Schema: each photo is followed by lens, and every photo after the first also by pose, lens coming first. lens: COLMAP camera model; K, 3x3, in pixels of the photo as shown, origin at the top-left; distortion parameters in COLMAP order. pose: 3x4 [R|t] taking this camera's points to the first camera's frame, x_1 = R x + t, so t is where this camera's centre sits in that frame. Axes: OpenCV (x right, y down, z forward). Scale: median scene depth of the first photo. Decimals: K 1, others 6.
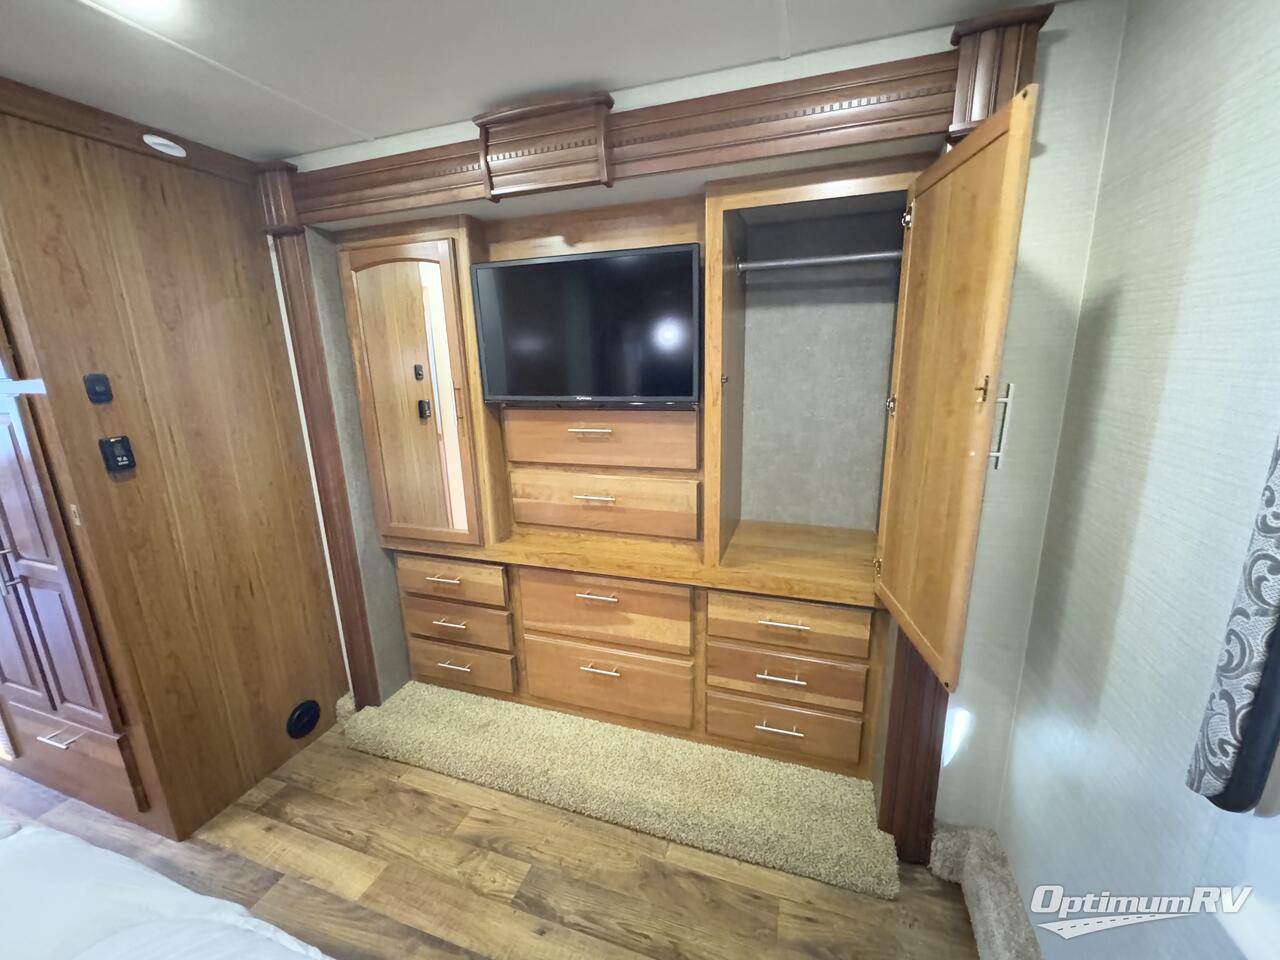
lens RADIAL K [[512.0, 0, 640.4], [0, 512.0, 478.7], [0, 0, 1]] dist [-0.003185, -0.000133]
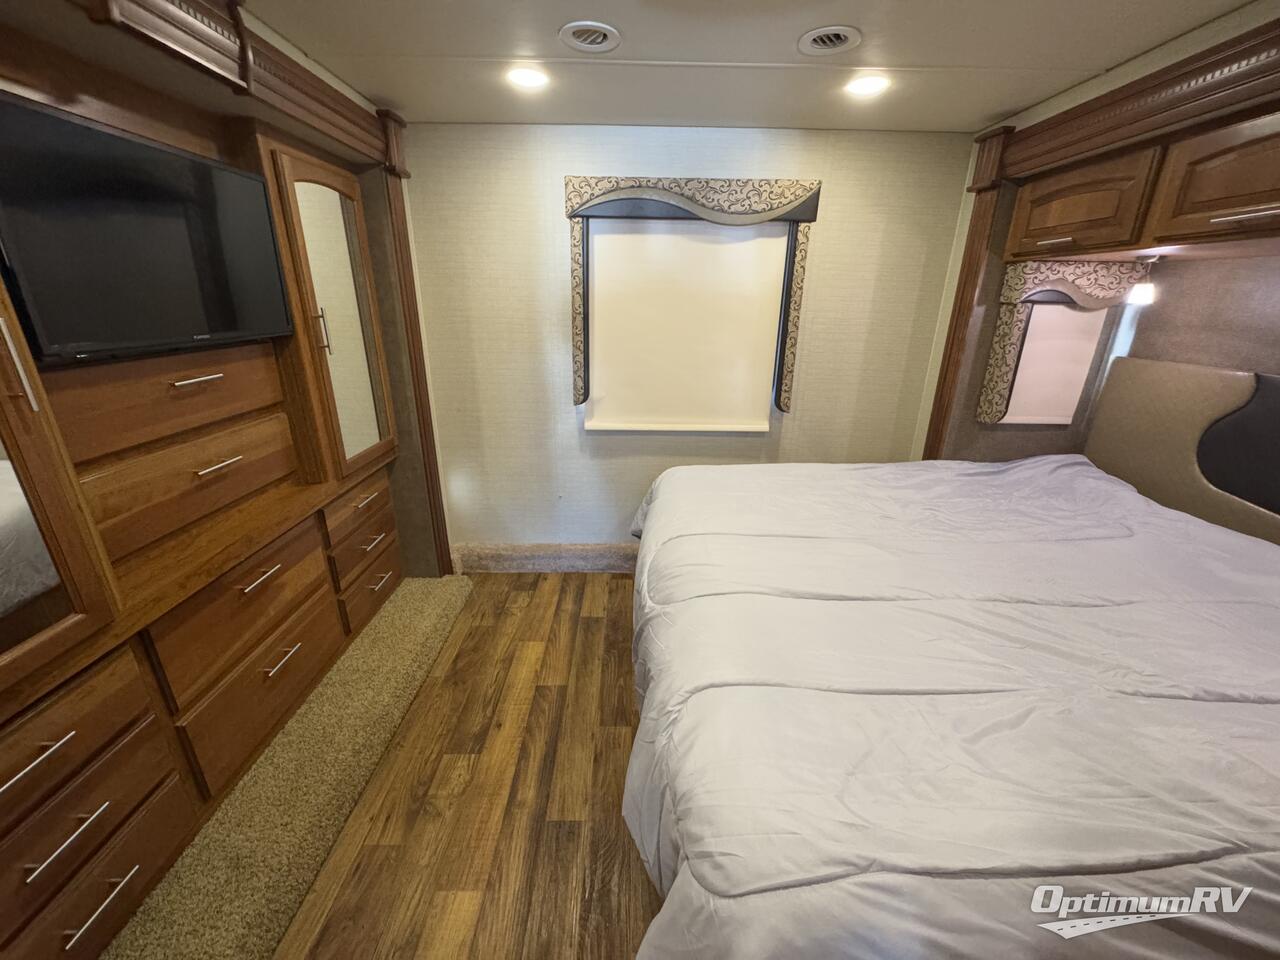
lens RADIAL K [[512.0, 0, 640.4], [0, 512.0, 478.7], [0, 0, 1]] dist [-0.003185, -0.000133]
pose [[-0.336422, -0.294980, 0.894320, -1.127053], [0.214080, 0.900854, 0.377667, -0.115181], [-0.917055, 0.318512, -0.239917, 0.650122]]
